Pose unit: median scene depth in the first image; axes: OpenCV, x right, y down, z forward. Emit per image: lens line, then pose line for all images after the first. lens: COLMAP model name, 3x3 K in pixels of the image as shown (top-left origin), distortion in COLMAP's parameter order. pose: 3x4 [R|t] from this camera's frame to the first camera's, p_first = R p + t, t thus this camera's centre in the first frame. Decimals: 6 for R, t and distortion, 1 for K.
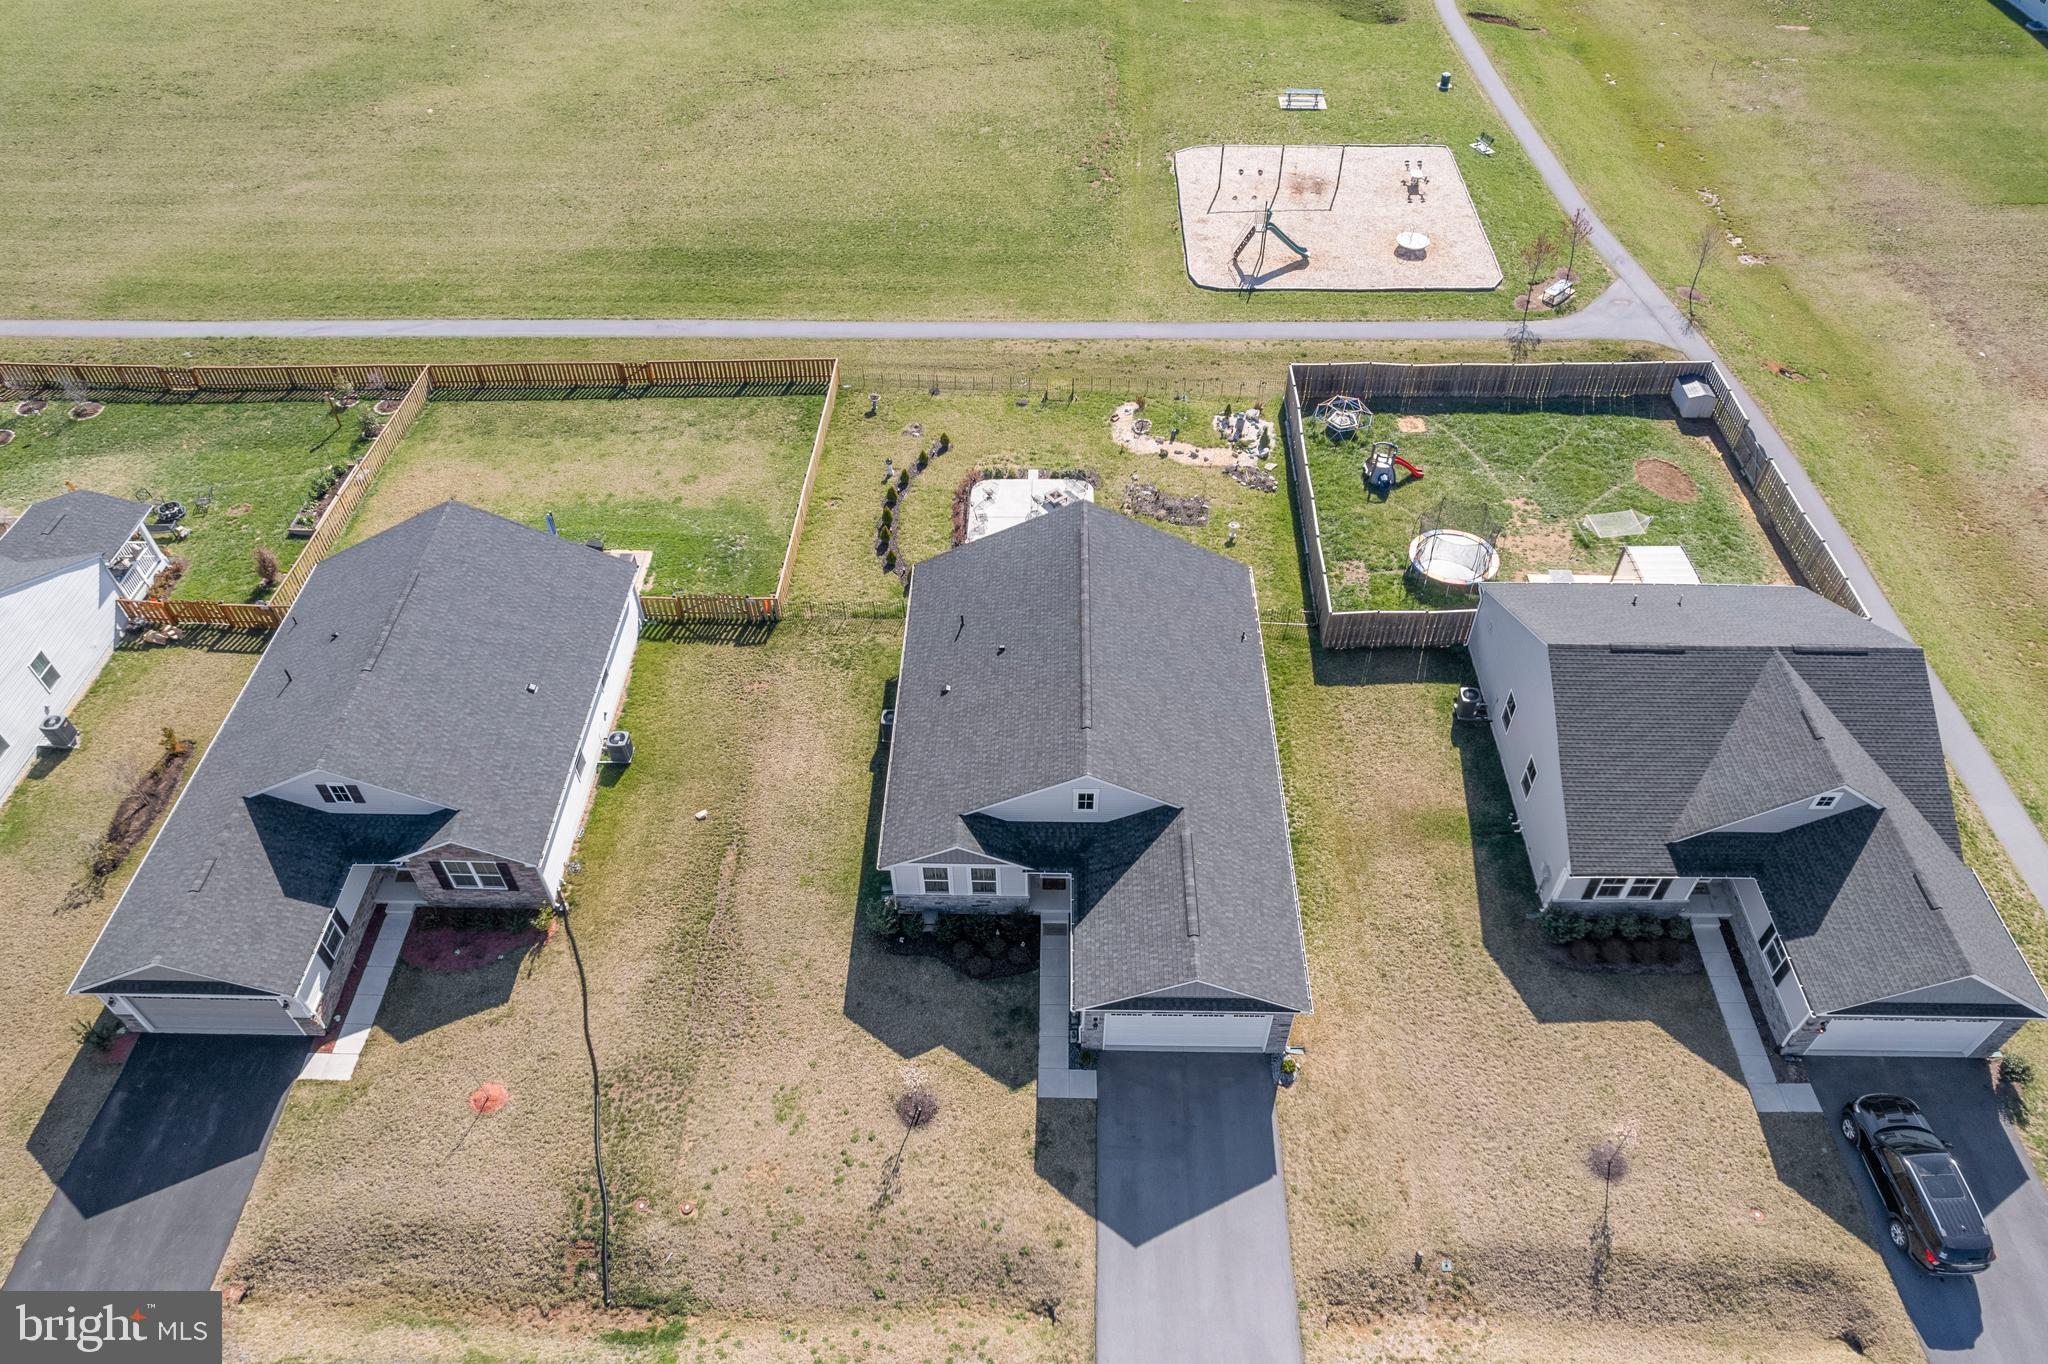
lens RADIAL K [[1323.7, 0, 1035.2], [0, 1323.7, 687.6], [0, 0, 1]] dist [-0.057921, 0.052202]
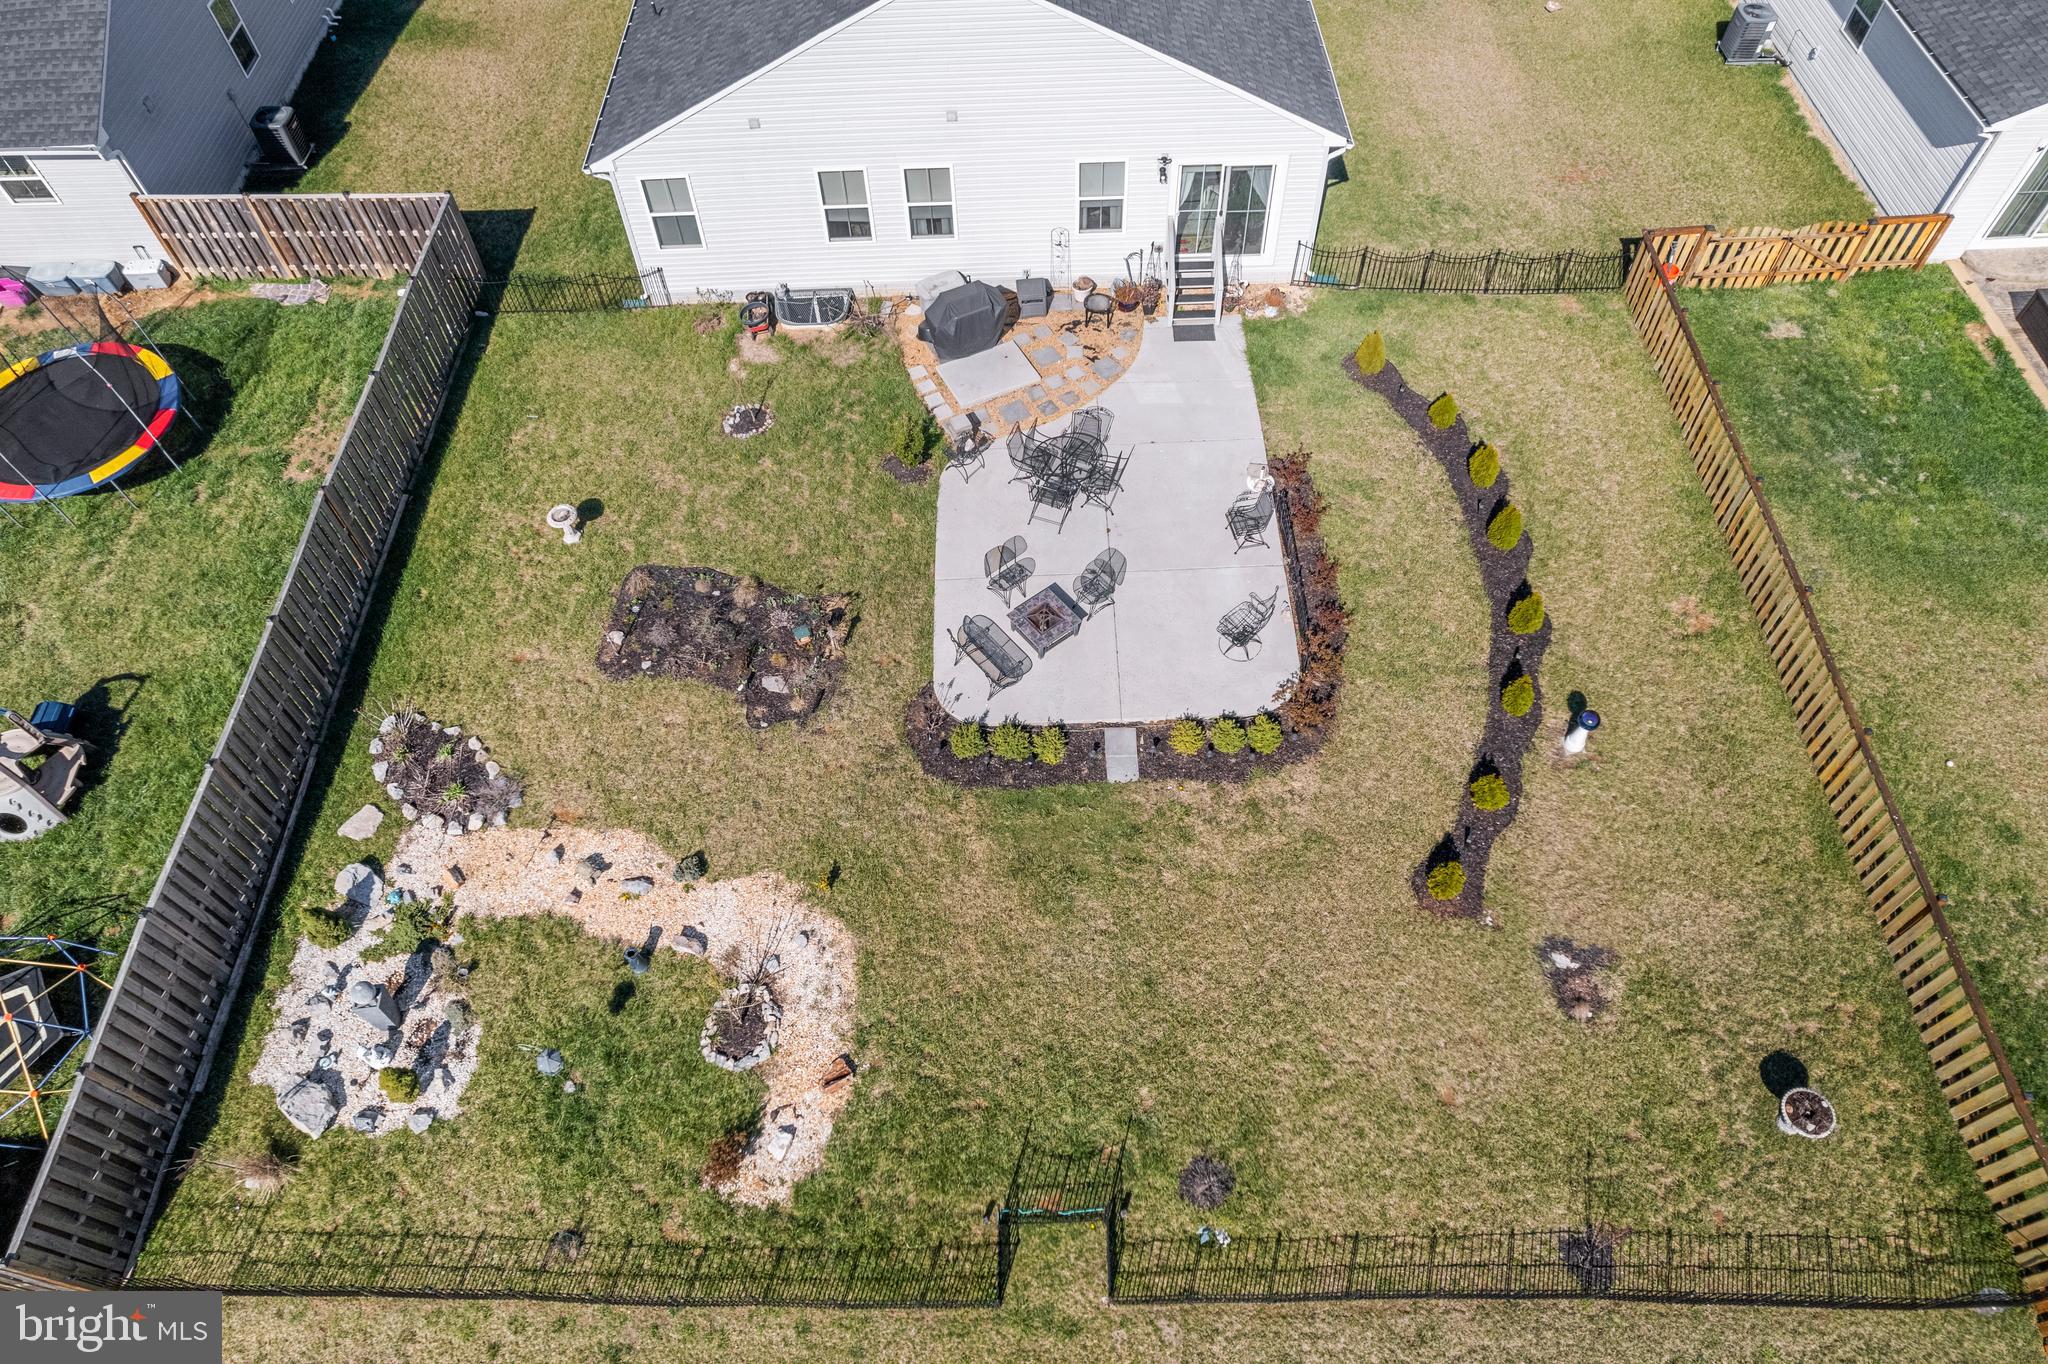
lens RADIAL K [[1323.7, 0, 1026.1], [0, 1323.7, 675.3], [0, 0, 1]] dist [-0.057921, 0.052202]
pose [[-0.998665, 0.051568, 0.003004, 0.029932], [-0.006952, -0.191802, 0.981409, -0.716371], [0.051185, 0.980078, 0.191905, 1.408726]]
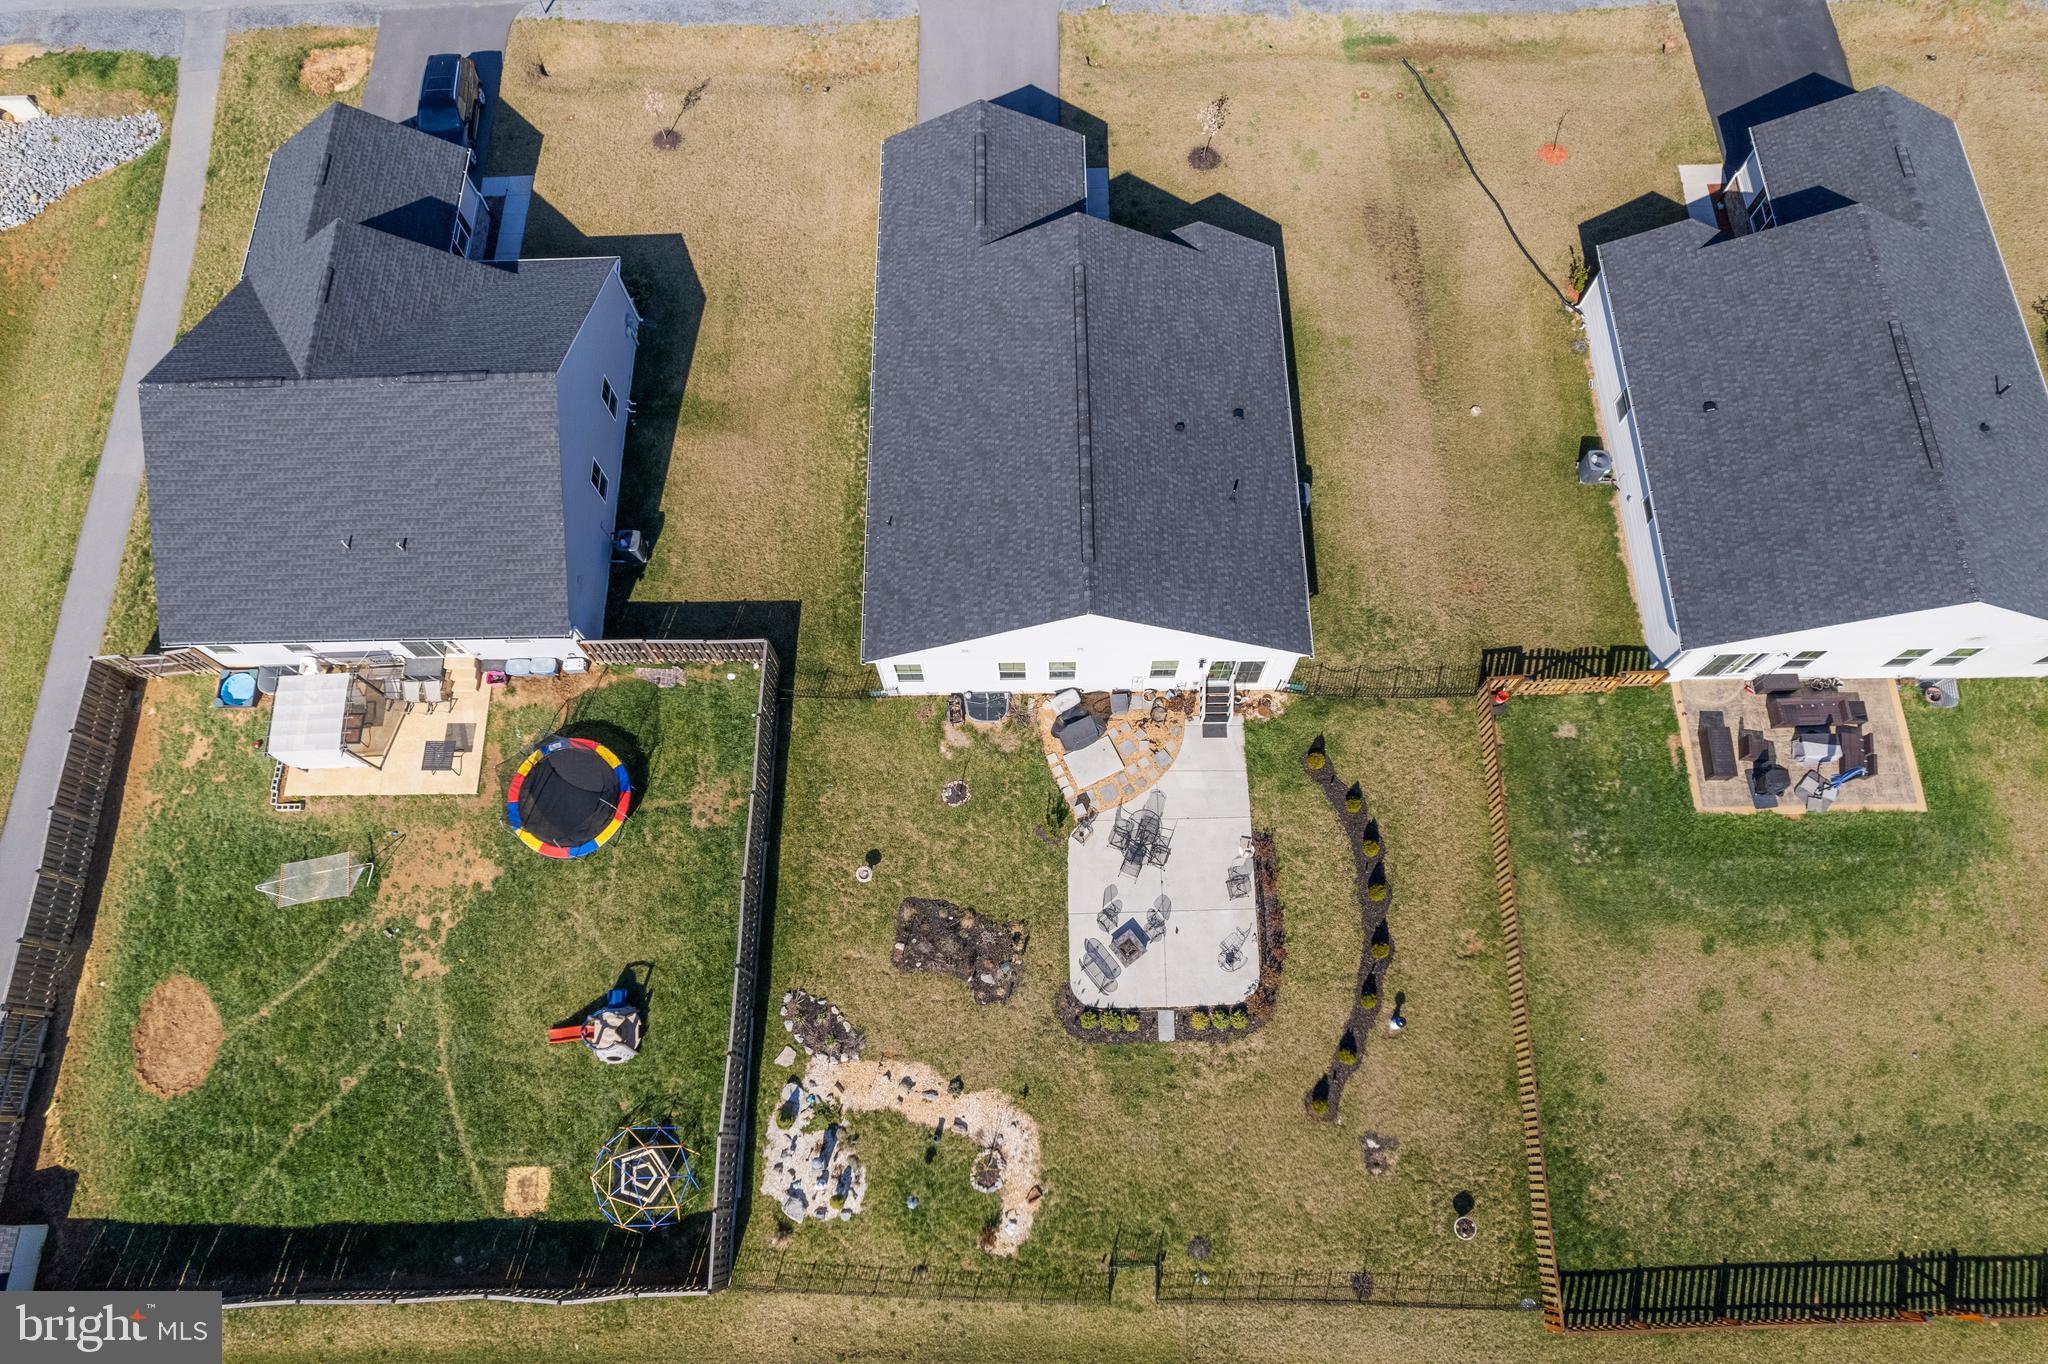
lens RADIAL K [[1323.7, 0, 1026.2], [0, 1323.7, 685.2], [0, 0, 1]] dist [-0.057921, 0.052202]
pose [[-0.999244, 0.035993, 0.014709, 0.076875], [-0.002614, -0.439621, 0.898180, -0.998652], [0.038795, 0.897462, 0.439383, 0.884981]]
